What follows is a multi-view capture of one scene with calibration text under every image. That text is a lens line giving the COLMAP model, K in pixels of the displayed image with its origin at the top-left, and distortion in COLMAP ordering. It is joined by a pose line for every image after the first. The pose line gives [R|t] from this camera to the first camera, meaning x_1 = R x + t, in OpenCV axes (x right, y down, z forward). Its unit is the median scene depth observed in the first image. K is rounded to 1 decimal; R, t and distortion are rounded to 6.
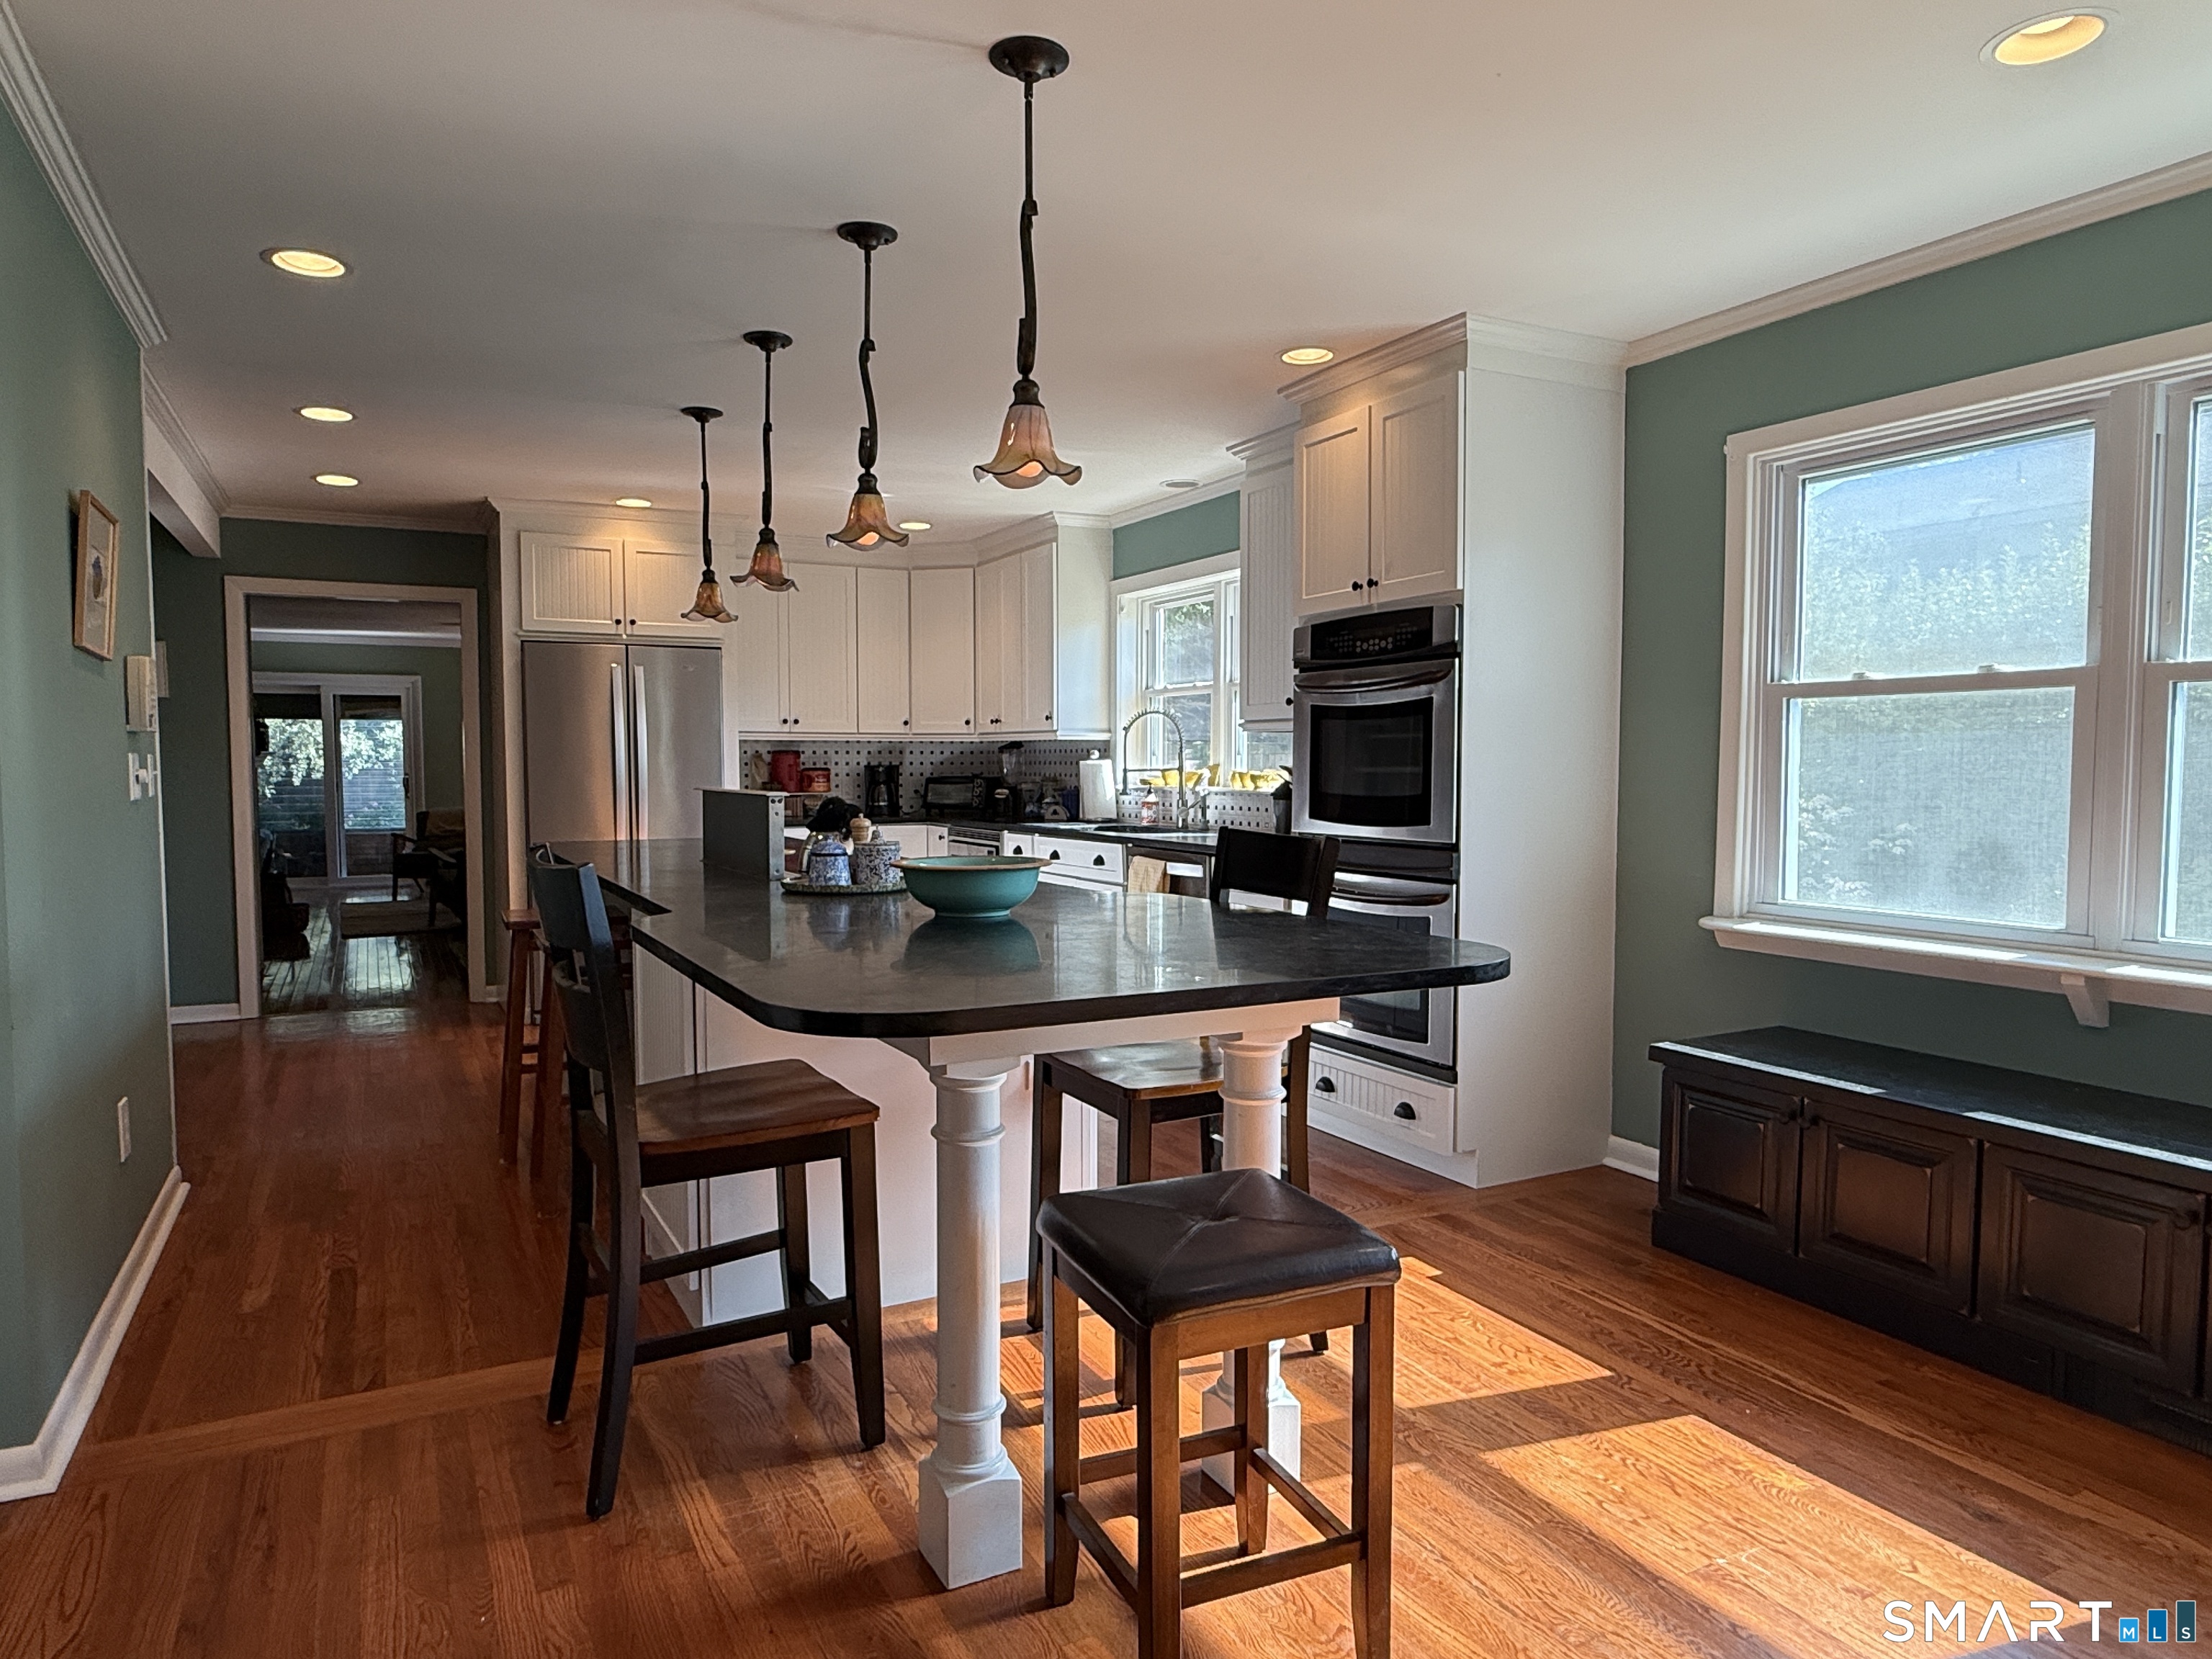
lens RADIAL K [[1368.7, 0, 1094.3], [0, 1368.7, 833.5], [0, 0, 1]] dist [-0.007208, 0.002903]
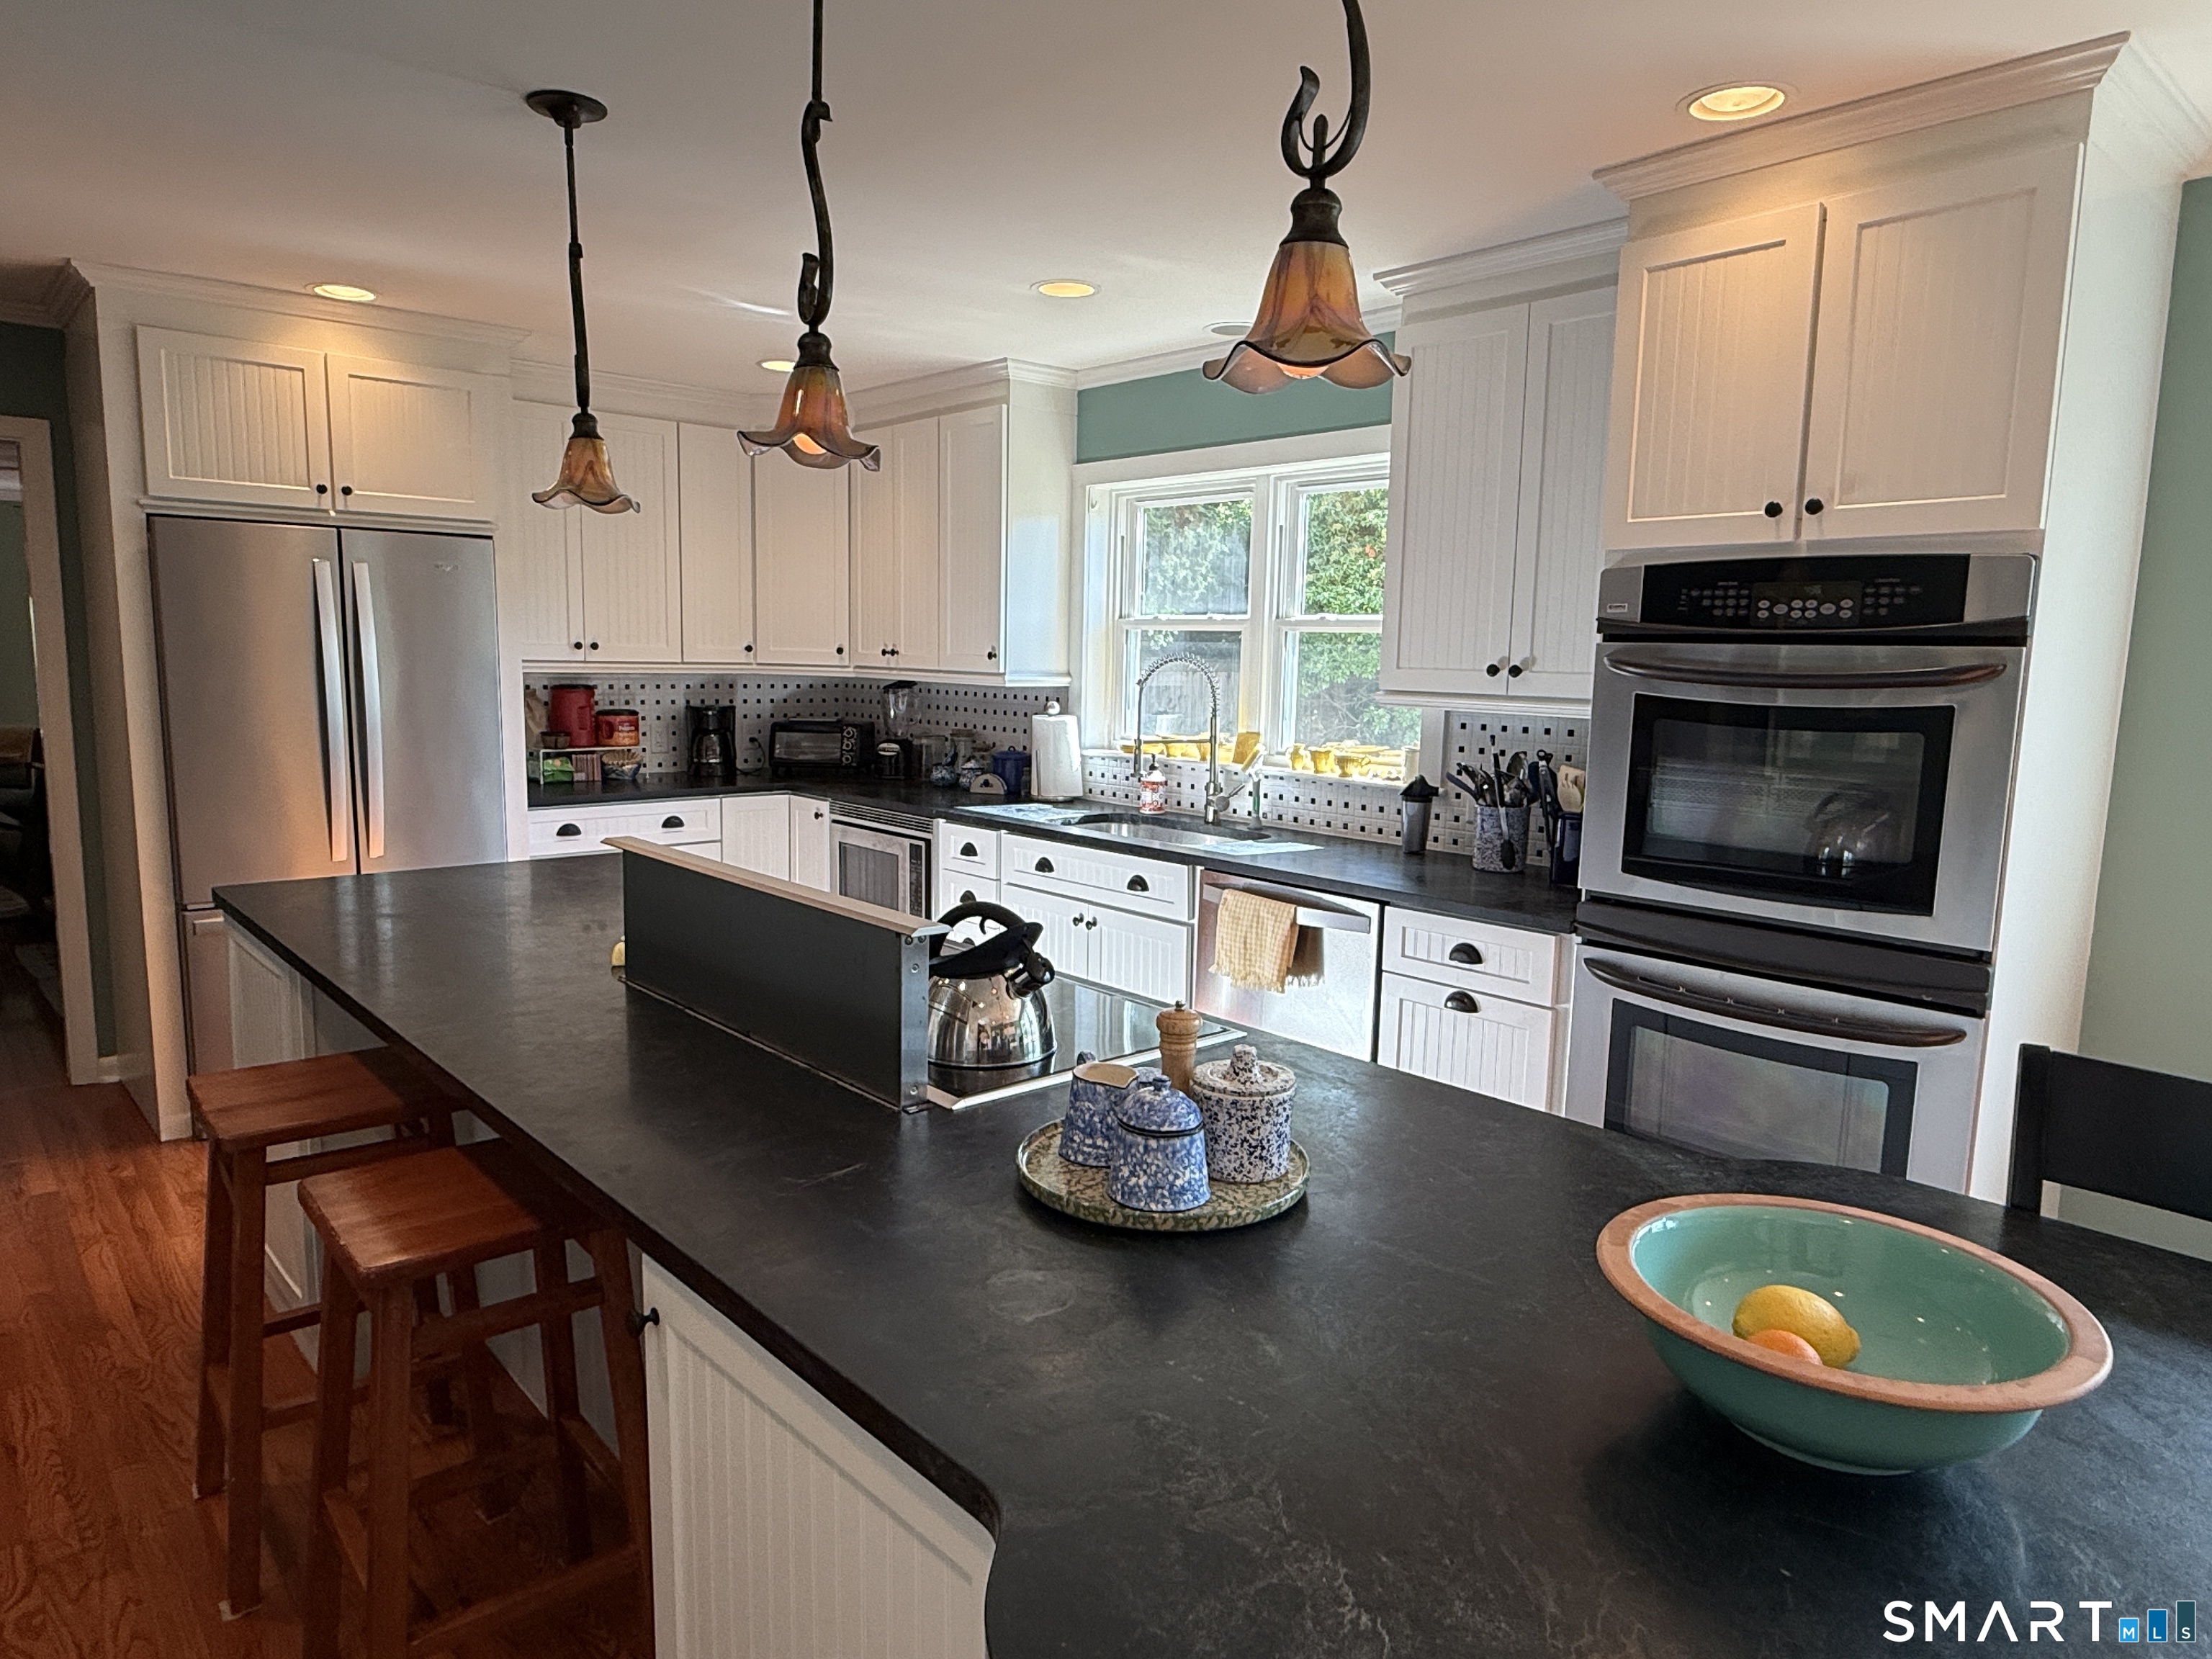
lens RADIAL K [[1368.7, 0, 1109.6], [0, 1368.7, 834.2], [0, 0, 1]] dist [-0.007208, 0.002903]
pose [[0.969124, -0.011577, 0.246304, -0.153323], [-0.009417, 0.996431, 0.083885, -0.053354], [-0.246396, -0.083615, 0.965556, 0.296718]]
